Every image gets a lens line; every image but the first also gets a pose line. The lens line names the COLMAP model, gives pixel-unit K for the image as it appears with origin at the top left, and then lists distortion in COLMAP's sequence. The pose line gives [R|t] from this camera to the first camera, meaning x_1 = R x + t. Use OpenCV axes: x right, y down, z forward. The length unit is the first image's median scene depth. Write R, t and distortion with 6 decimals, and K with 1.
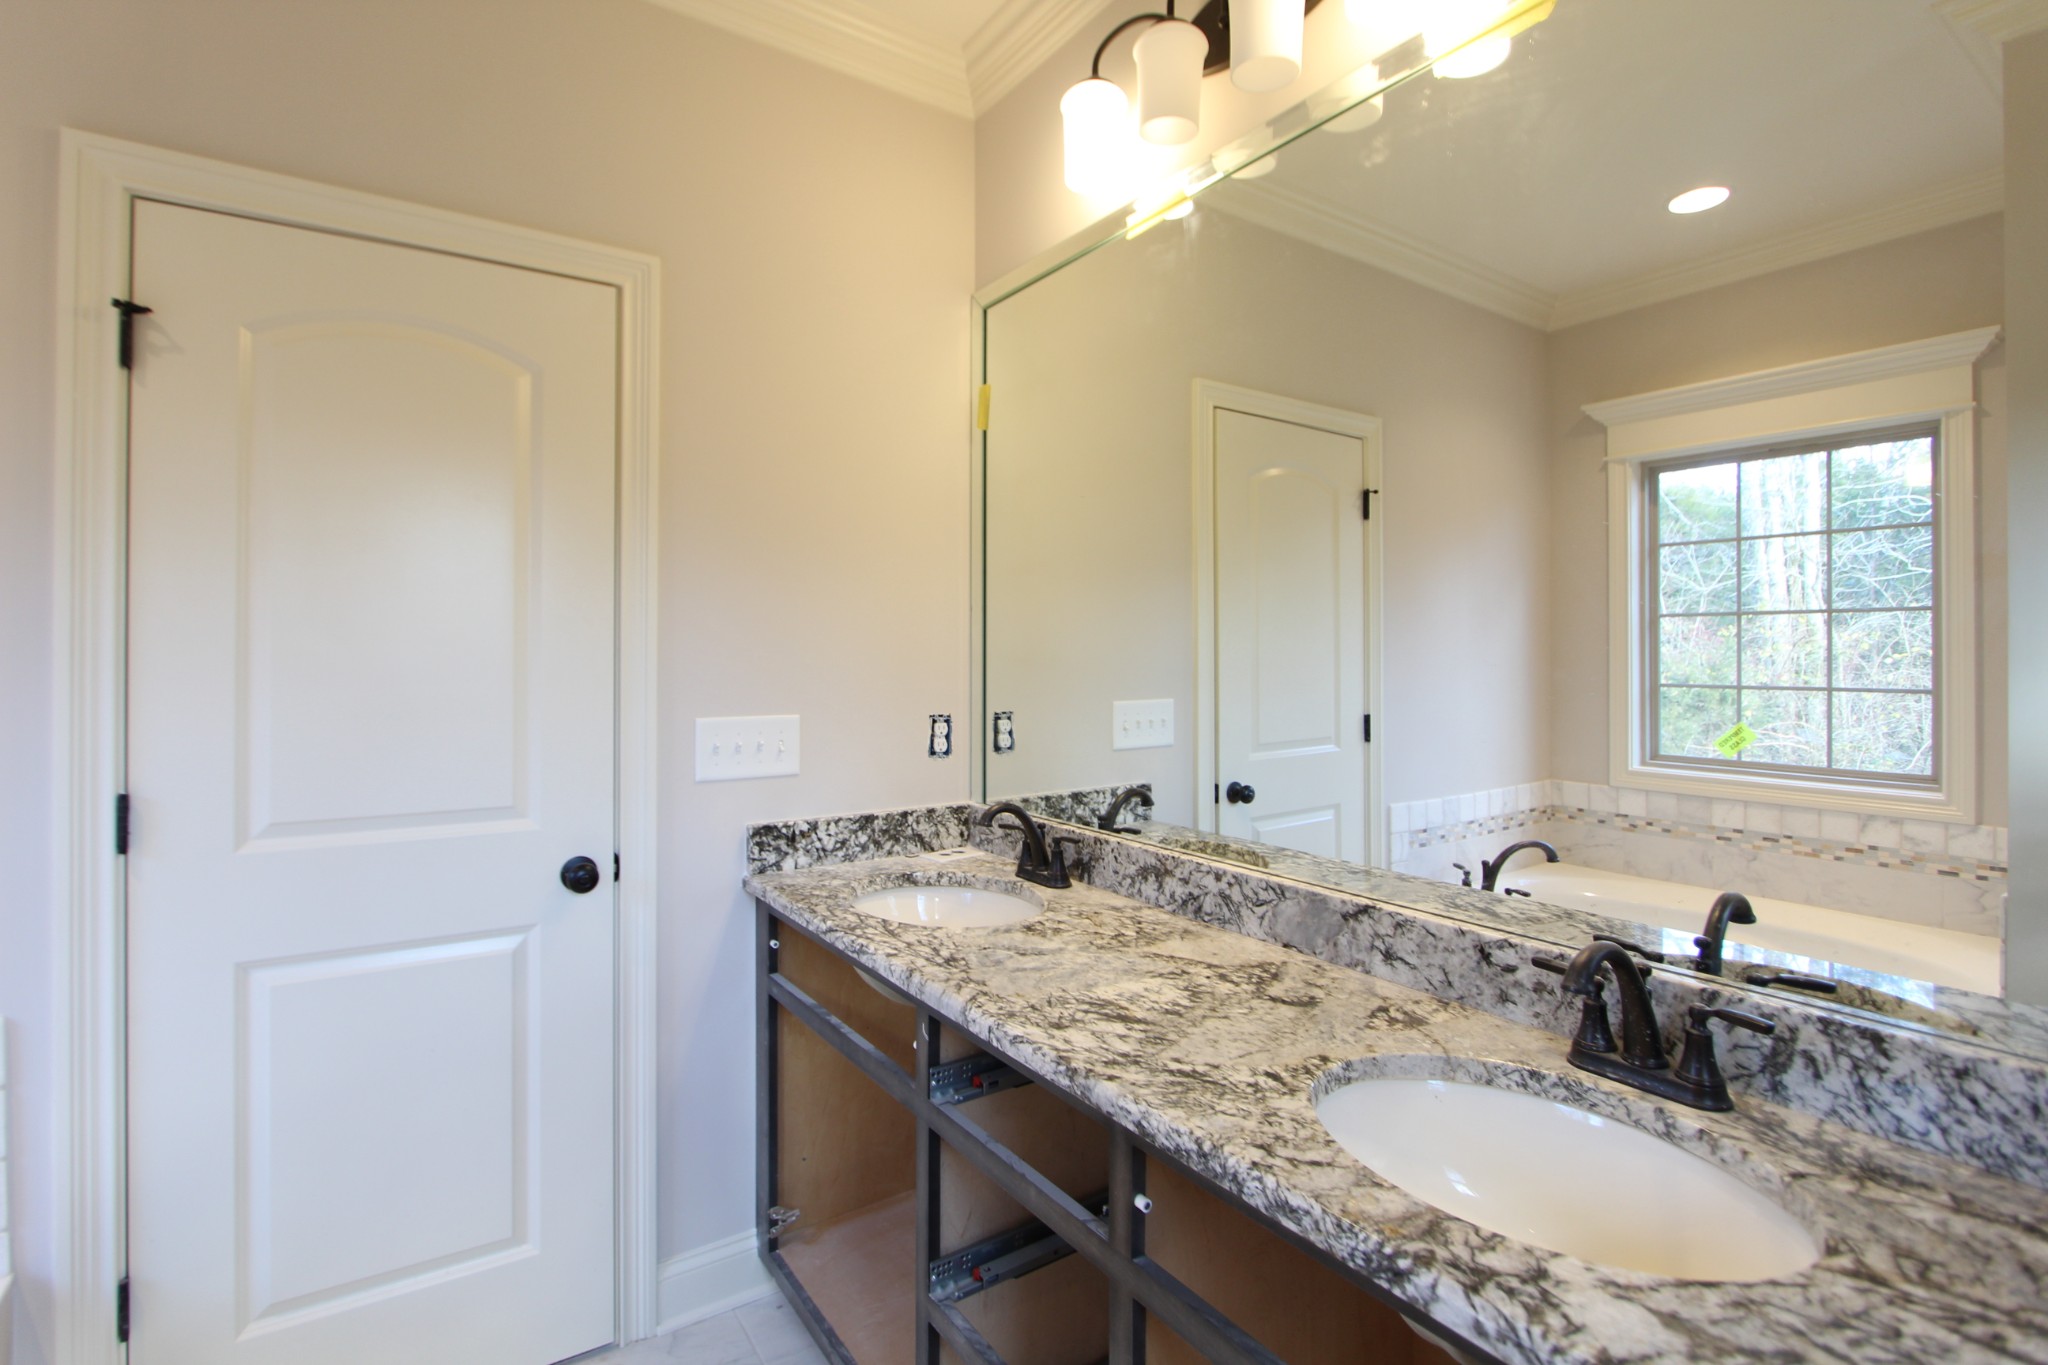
lens RADIAL K [[945.7, 0, 1001.7], [0, 945.7, 647.1], [0, 0, 1]] dist [-0.015123, 0.001620]
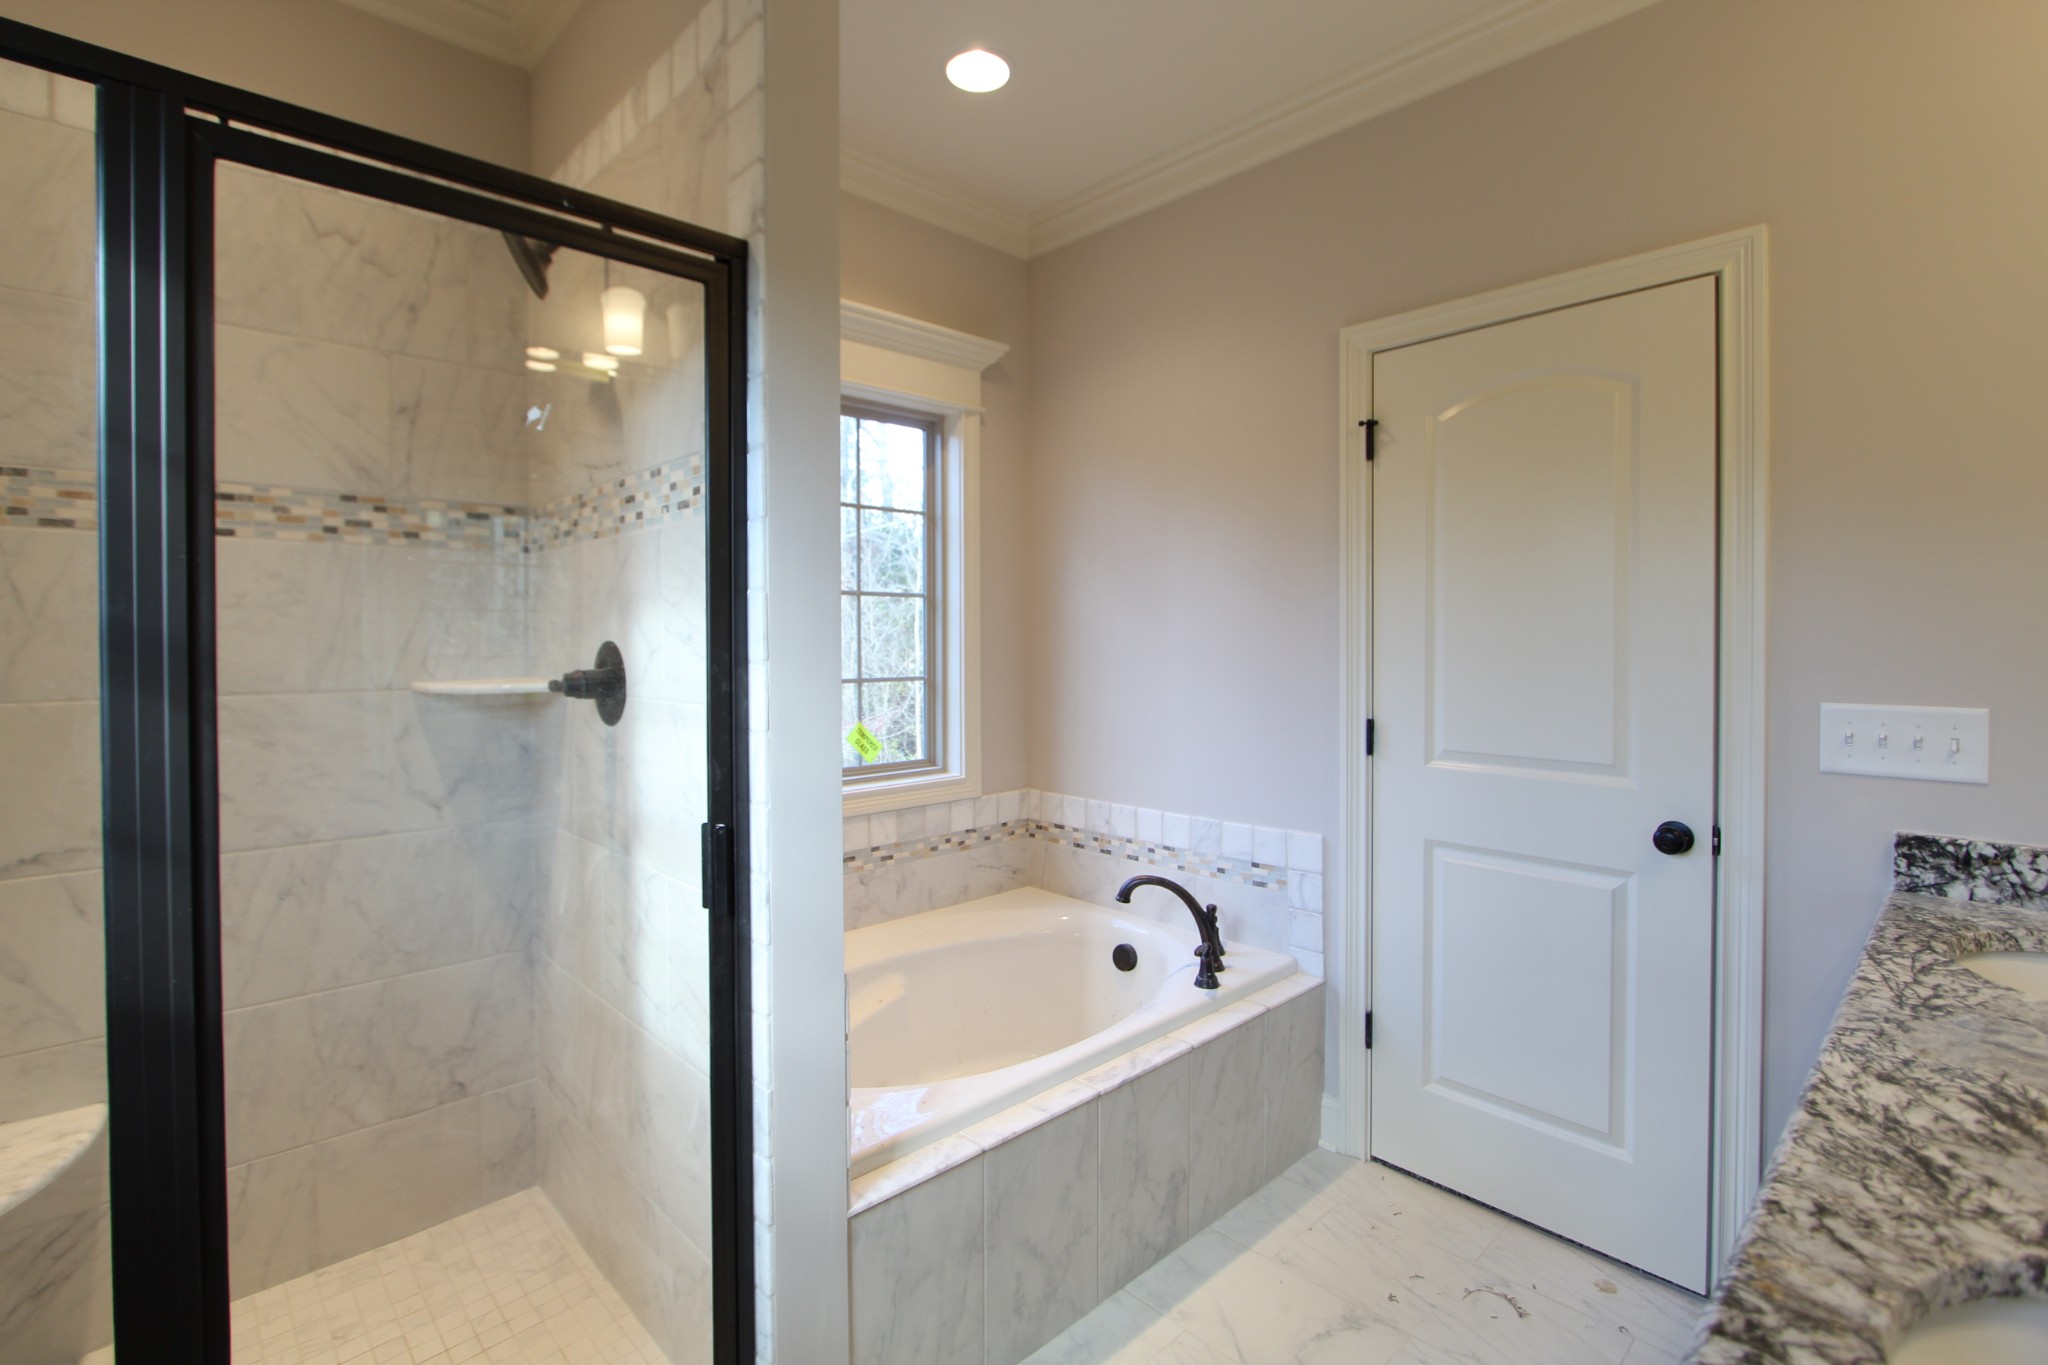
lens RADIAL K [[945.7, 0, 1001.7], [0, 945.7, 647.1], [0, 0, 1]] dist [-0.015123, 0.001620]
pose [[0.160971, 0.008272, -0.986924, 0.606361], [0.007393, 0.999927, 0.009586, 0.009332], [0.986931, -0.008840, 0.160898, 0.090000]]
